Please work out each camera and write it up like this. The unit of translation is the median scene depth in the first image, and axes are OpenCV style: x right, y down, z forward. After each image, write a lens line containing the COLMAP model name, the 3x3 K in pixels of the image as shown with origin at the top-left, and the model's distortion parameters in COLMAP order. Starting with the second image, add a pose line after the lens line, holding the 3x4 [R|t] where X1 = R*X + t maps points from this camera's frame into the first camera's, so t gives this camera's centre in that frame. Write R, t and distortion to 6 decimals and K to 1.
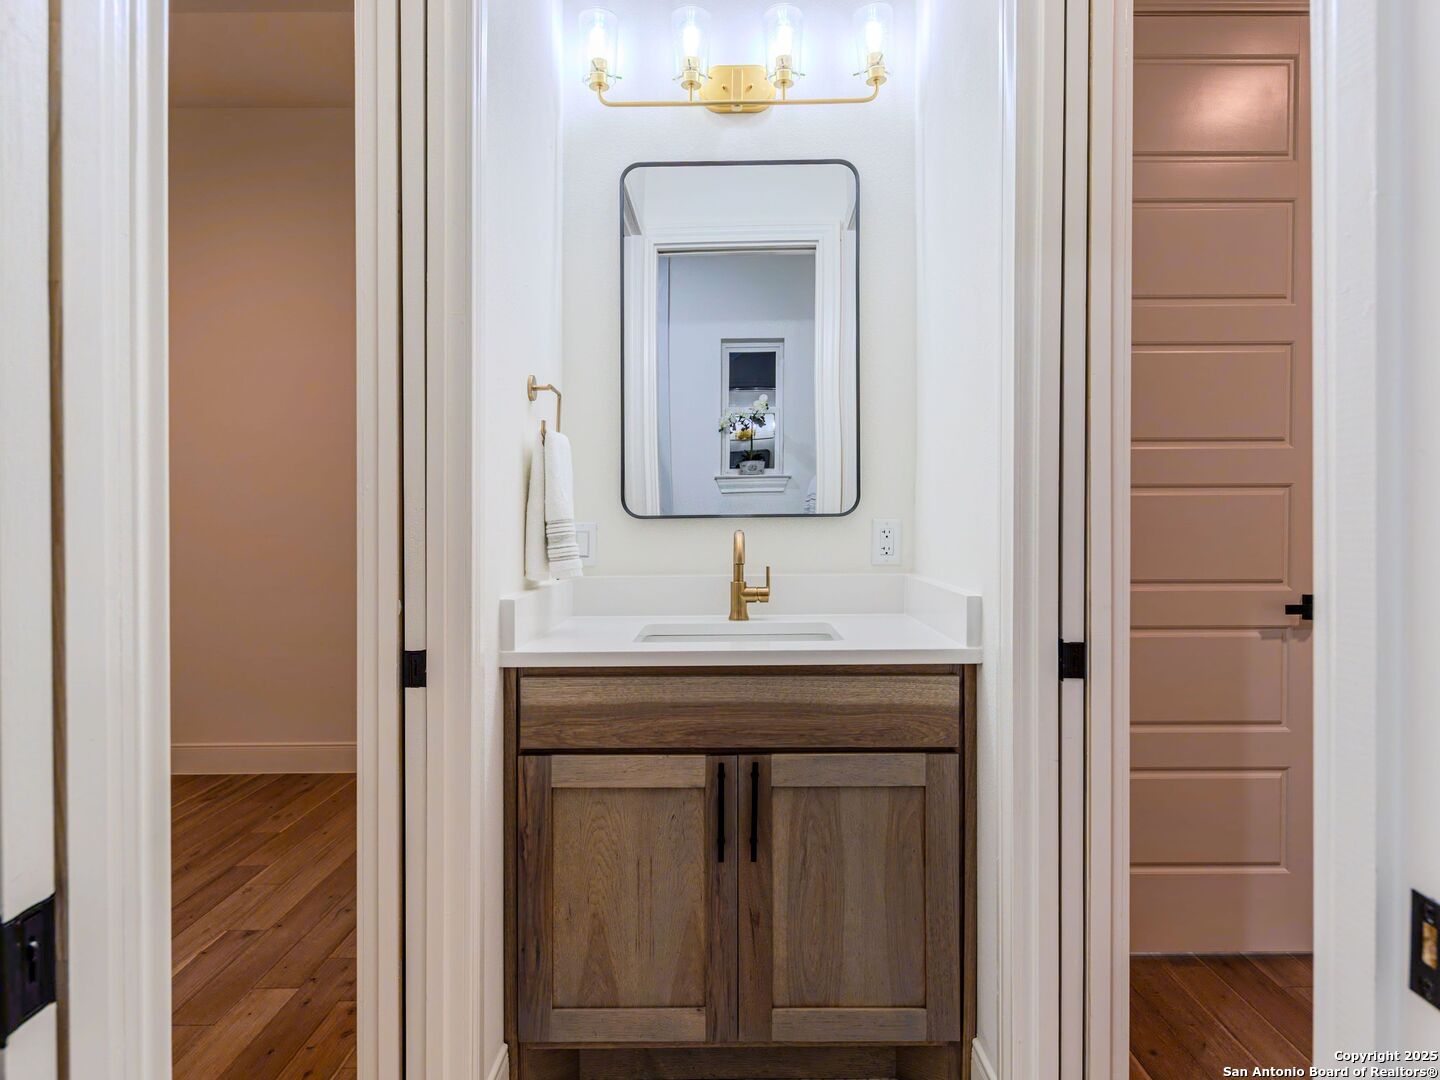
lens RADIAL K [[952.7, 0, 721.1], [0, 952.7, 565.1], [0, 0, 1]] dist [-0.000762, -0.000773]
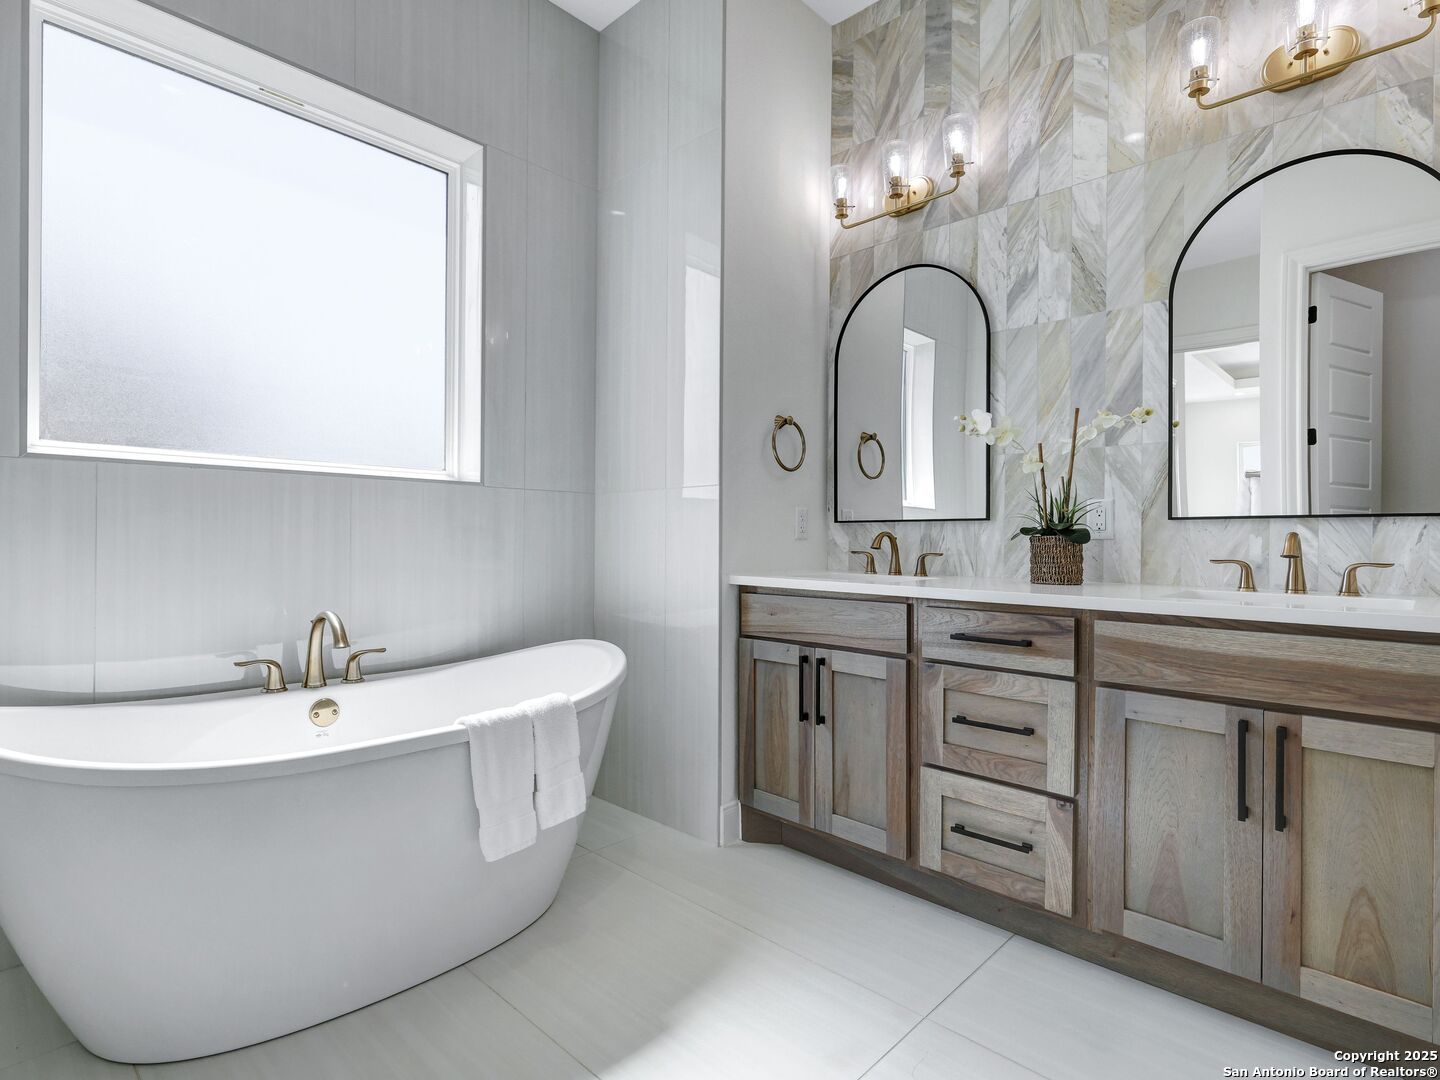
lens RADIAL K [[752.0, 0, 736.8], [0, 752.0, 539.1], [0, 0, 1]] dist [0.003343, 0.000108]
pose [[0.733671, 0.015556, -0.679327, 0.174970], [-0.006308, 0.999851, 0.016083, -0.000464], [0.679476, -0.007514, 0.733660, -0.002405]]
